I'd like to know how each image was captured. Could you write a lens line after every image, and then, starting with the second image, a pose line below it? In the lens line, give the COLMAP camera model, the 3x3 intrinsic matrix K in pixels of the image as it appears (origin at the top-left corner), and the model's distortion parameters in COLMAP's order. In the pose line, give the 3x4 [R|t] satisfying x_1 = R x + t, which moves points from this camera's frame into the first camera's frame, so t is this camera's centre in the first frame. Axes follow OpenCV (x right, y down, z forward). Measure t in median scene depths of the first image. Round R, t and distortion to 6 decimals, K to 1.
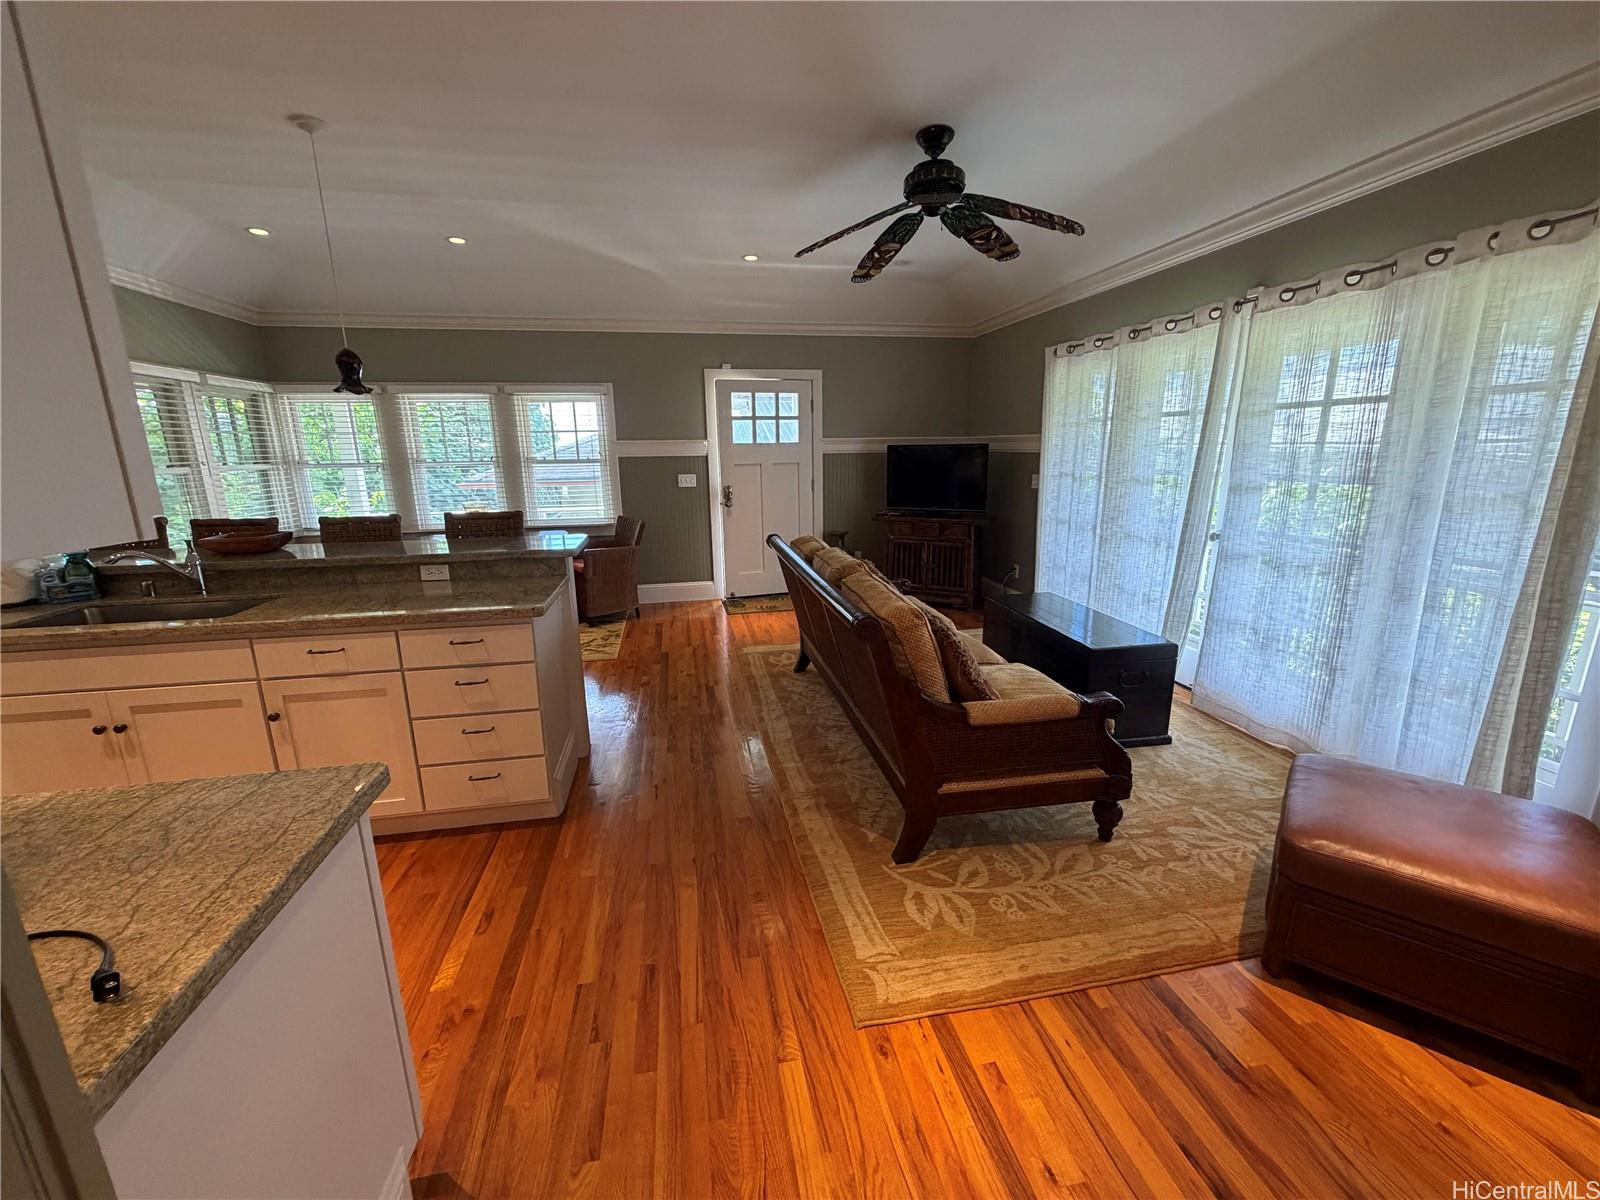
lens RADIAL K [[639.7, 0, 800.4], [0, 639.7, 597.6], [0, 0, 1]] dist [0.000149, 0.000284]
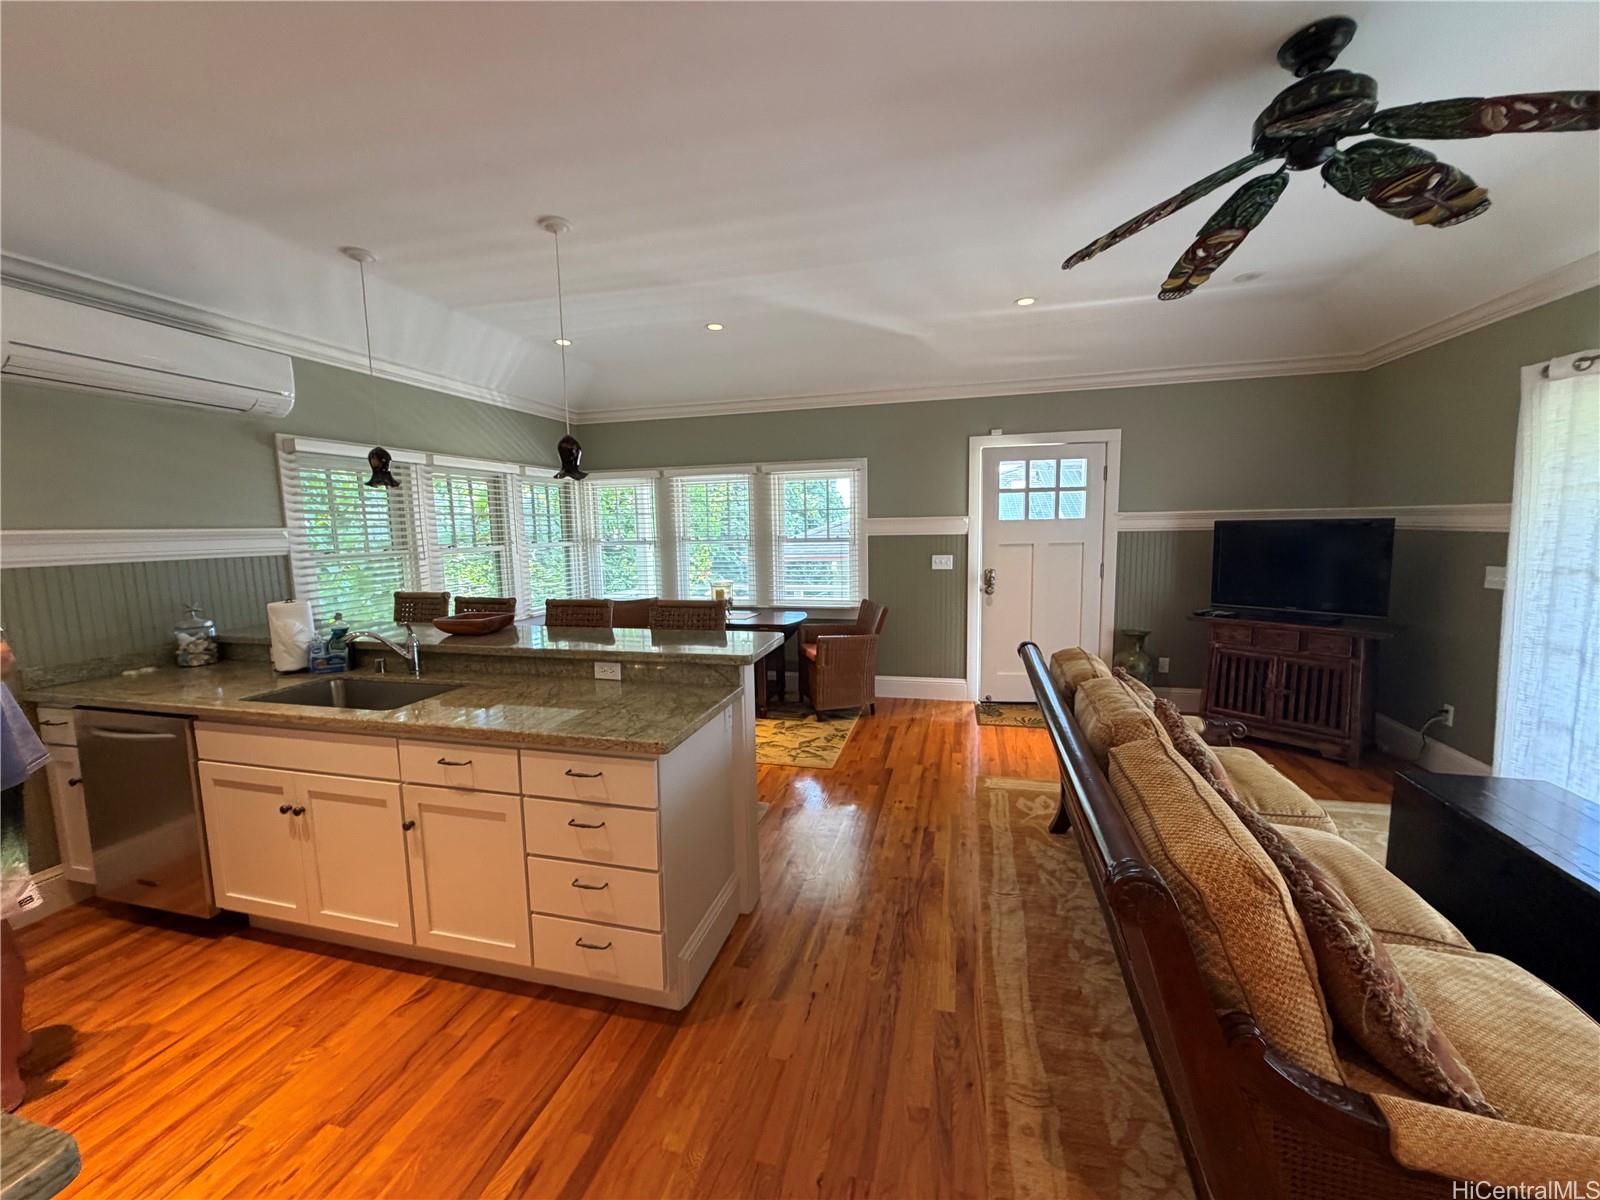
lens RADIAL K [[639.7, 0, 795.7], [0, 639.7, 598.3], [0, 0, 1]] dist [0.000149, 0.000284]
pose [[0.900462, 0.045777, -0.432520, 0.036690], [-0.091838, 0.992036, -0.086202, -0.064118], [0.425129, 0.117343, 0.897494, 0.217737]]
